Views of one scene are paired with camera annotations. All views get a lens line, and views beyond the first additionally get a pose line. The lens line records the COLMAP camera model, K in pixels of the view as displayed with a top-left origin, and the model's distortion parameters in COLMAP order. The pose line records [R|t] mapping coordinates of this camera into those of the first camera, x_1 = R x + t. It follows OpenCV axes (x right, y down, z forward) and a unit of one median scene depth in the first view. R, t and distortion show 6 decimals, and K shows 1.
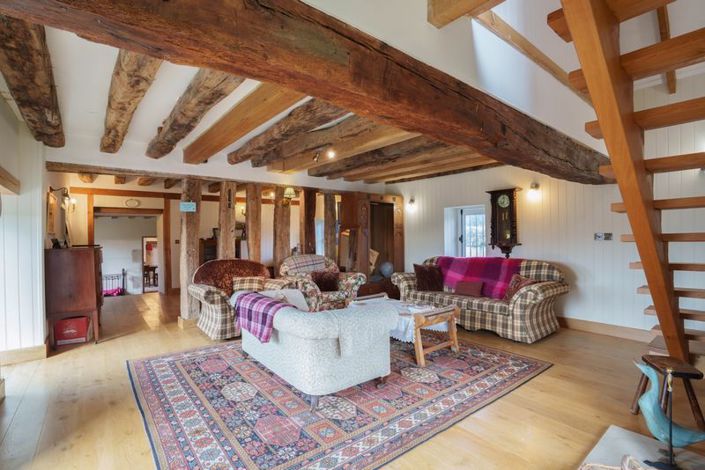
lens RADIAL K [[336.9, 0, 353.2], [0, 336.9, 235.3], [0, 0, 1]] dist [-0.042073, 0.002131]
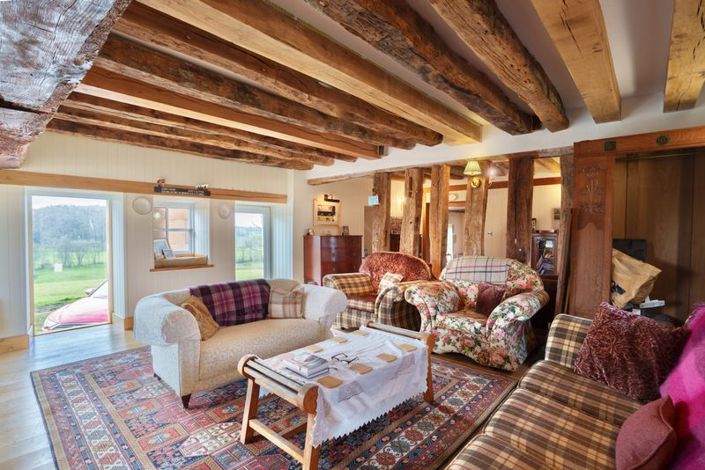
lens RADIAL K [[336.9, 0, 354.1], [0, 336.9, 237.0], [0, 0, 1]] dist [-0.042073, 0.002131]
pose [[0.180988, 0.022889, -0.983219, 0.531252], [-0.007709, 0.999731, 0.021854, 0.006355], [0.983455, 0.003624, 0.181116, 0.705005]]
